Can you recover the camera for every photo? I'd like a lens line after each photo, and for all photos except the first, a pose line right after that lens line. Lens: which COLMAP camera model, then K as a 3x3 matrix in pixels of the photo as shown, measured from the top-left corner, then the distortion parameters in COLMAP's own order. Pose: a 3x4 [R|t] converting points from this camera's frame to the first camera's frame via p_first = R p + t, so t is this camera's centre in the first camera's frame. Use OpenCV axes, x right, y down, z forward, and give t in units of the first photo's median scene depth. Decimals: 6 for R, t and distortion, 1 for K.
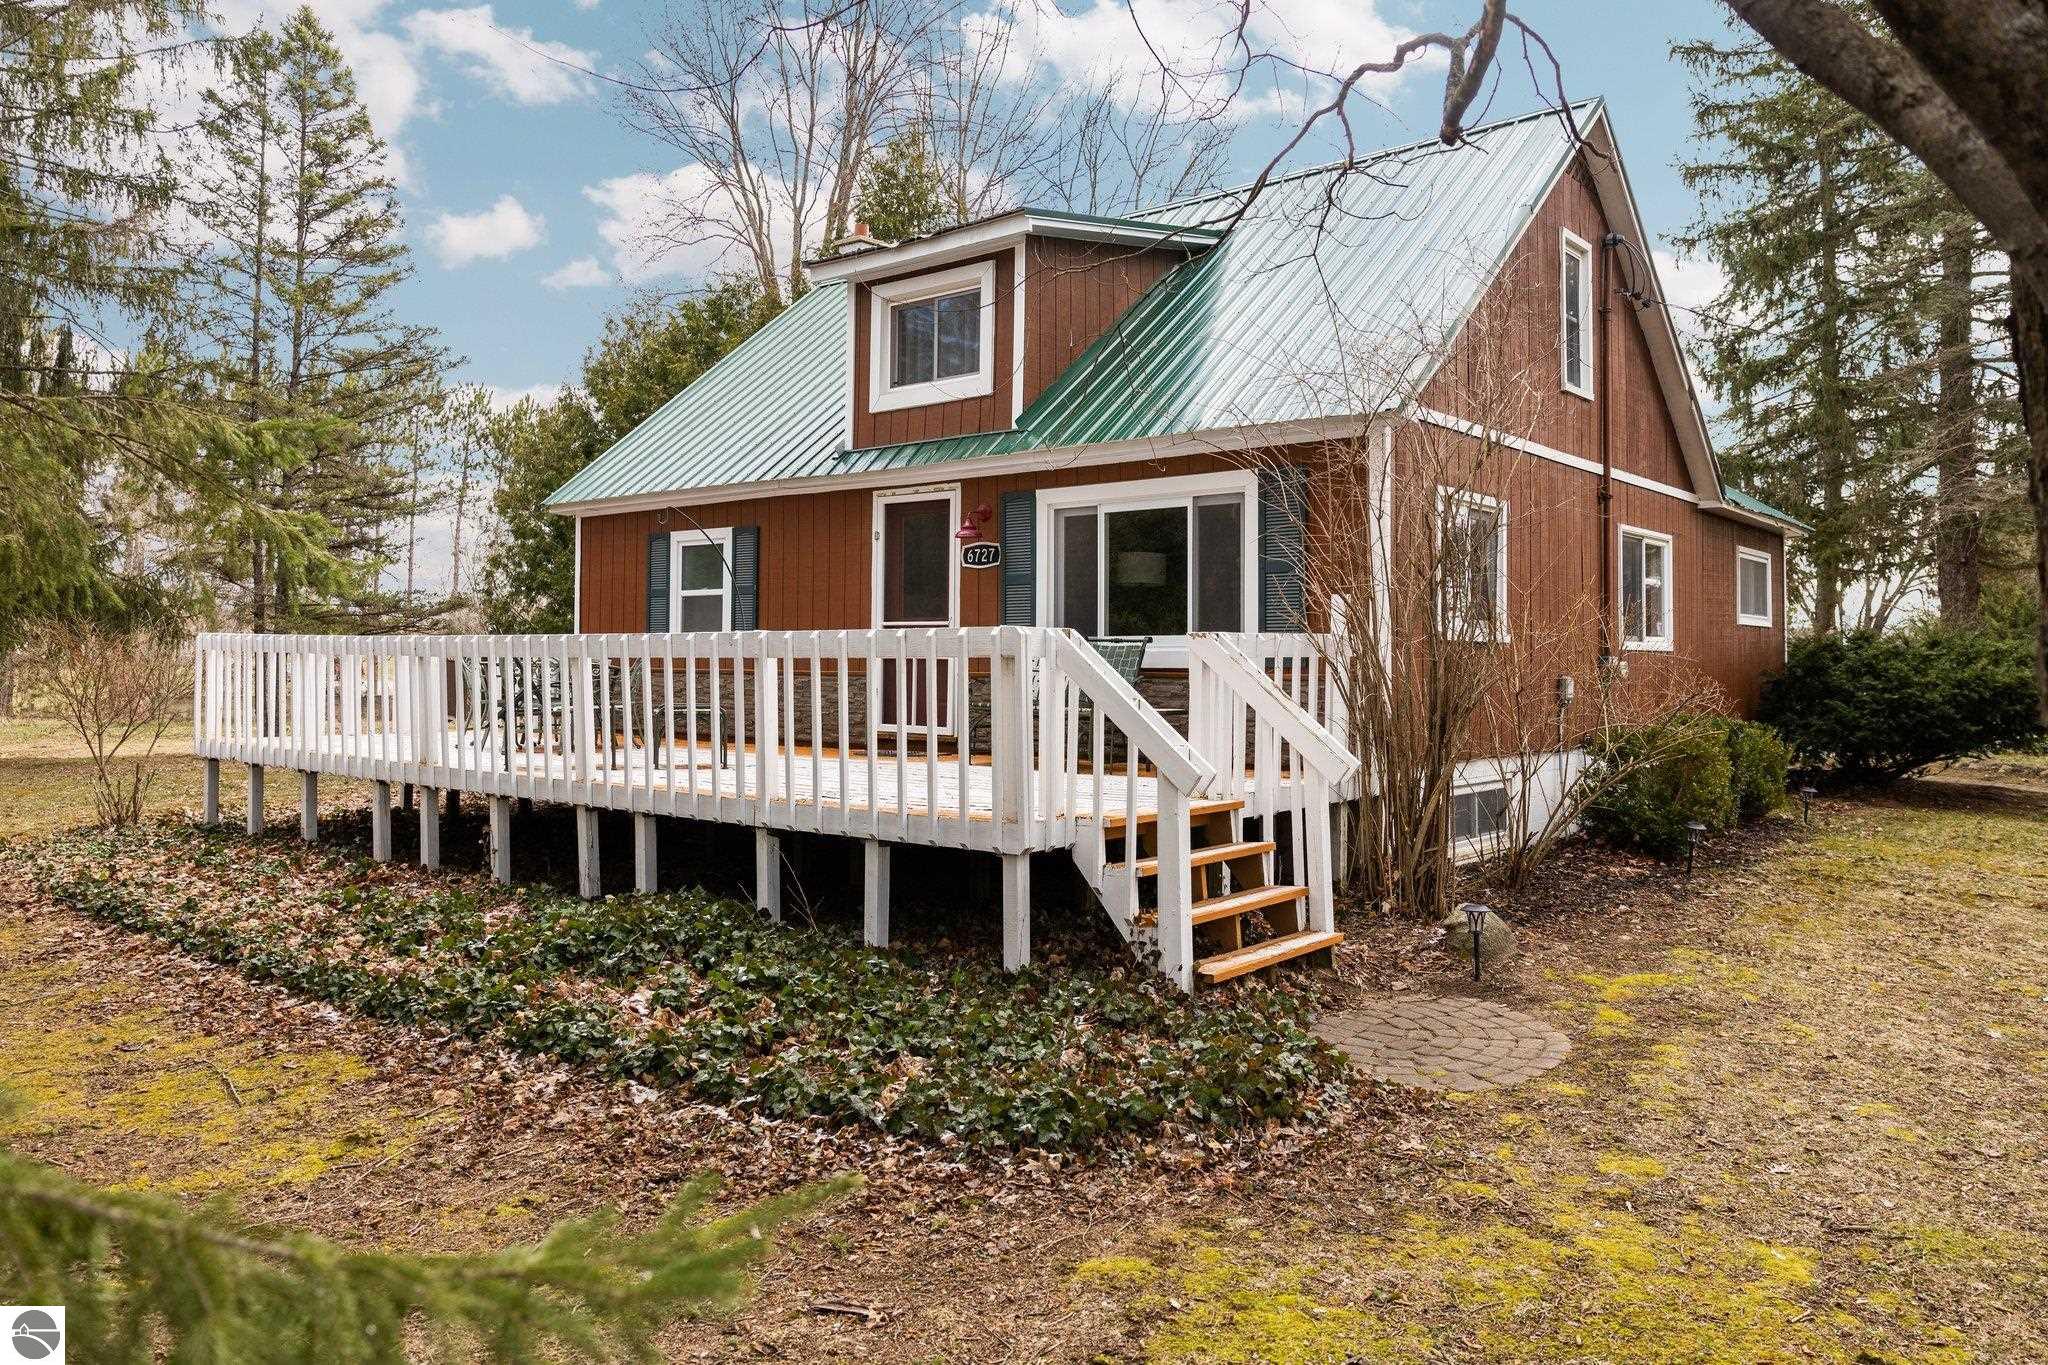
lens RADIAL K [[1446.4, 0, 1010.3], [0, 1446.4, 614.5], [0, 0, 1]] dist [0.068142, 0.001441]
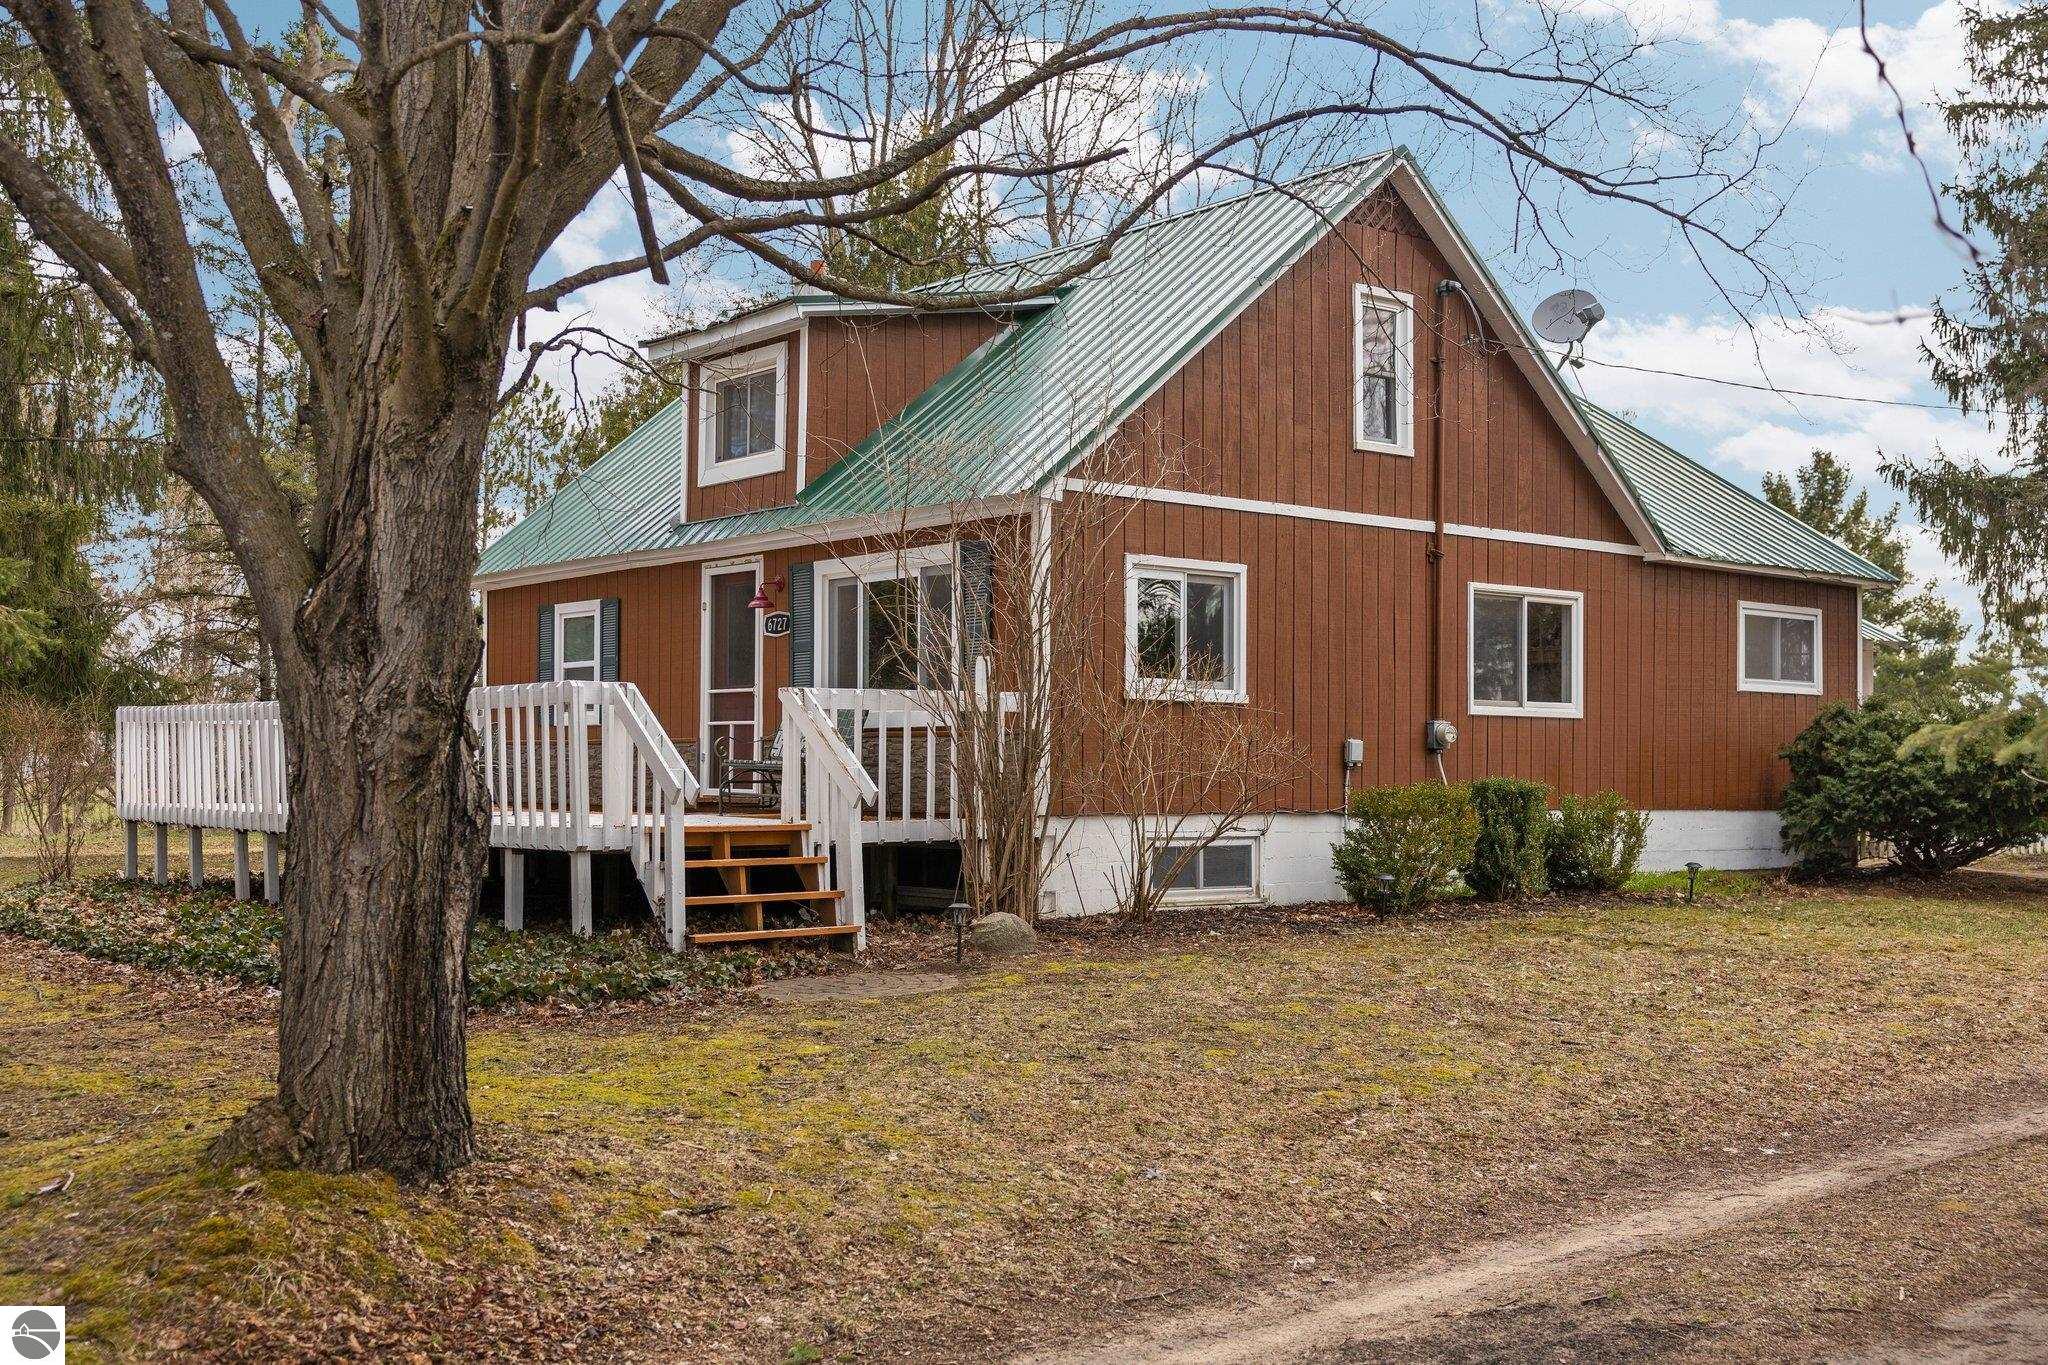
lens RADIAL K [[2181.5, 0, 1033.2], [0, 2181.5, 738.1], [0, 0, 1]] dist [0.059805, 0.006284]
pose [[0.982587, -0.003888, -0.185762, 0.425194], [0.006308, 0.999903, 0.012437, 0.021438], [0.185696, -0.013393, 0.982516, -0.483350]]
